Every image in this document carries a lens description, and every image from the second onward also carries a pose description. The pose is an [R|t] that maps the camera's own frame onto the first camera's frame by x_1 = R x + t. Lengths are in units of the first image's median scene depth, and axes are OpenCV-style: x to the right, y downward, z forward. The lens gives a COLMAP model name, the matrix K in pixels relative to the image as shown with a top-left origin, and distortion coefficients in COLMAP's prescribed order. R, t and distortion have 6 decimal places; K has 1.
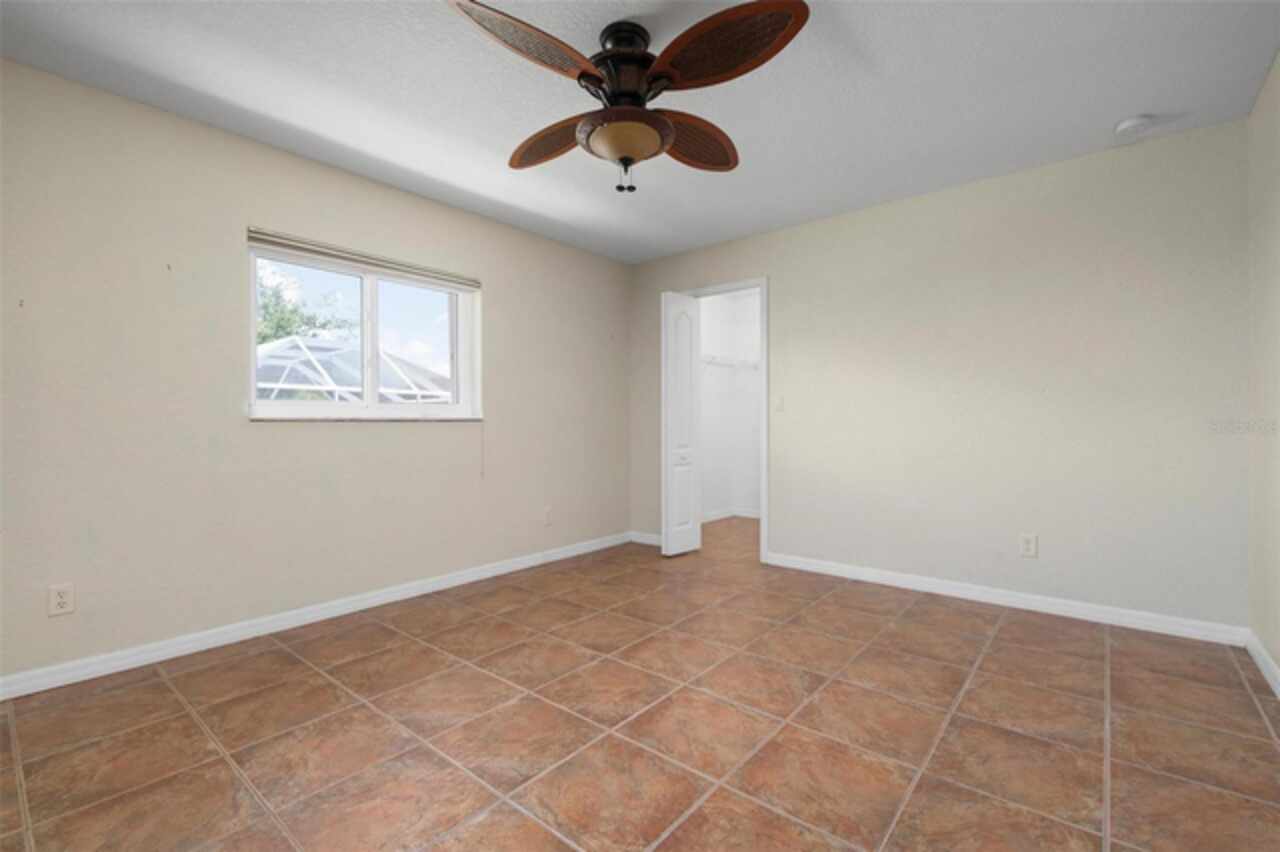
lens RADIAL K [[552.5, 0, 645.3], [0, 552.5, 425.9], [0, 0, 1]] dist [-0.017988, -0.005134]
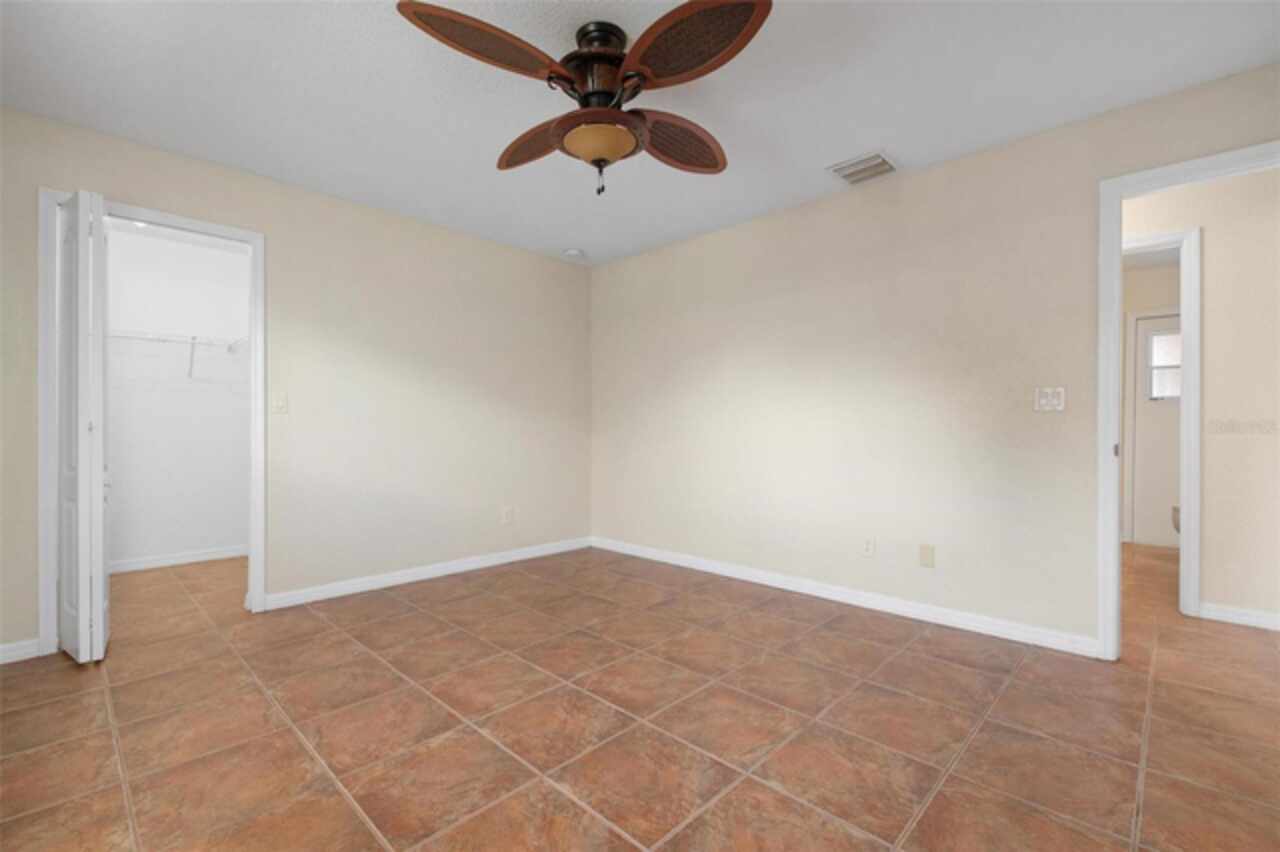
lens RADIAL K [[552.5, 0, 647.1], [0, 552.5, 432.8], [0, 0, 1]] dist [-0.017988, -0.005134]
pose [[0.051419, -0.000914, 0.998677, -0.985899], [-0.000861, 0.999999, 0.000960, 0.002721], [-0.998677, -0.000909, 0.051418, 0.830274]]
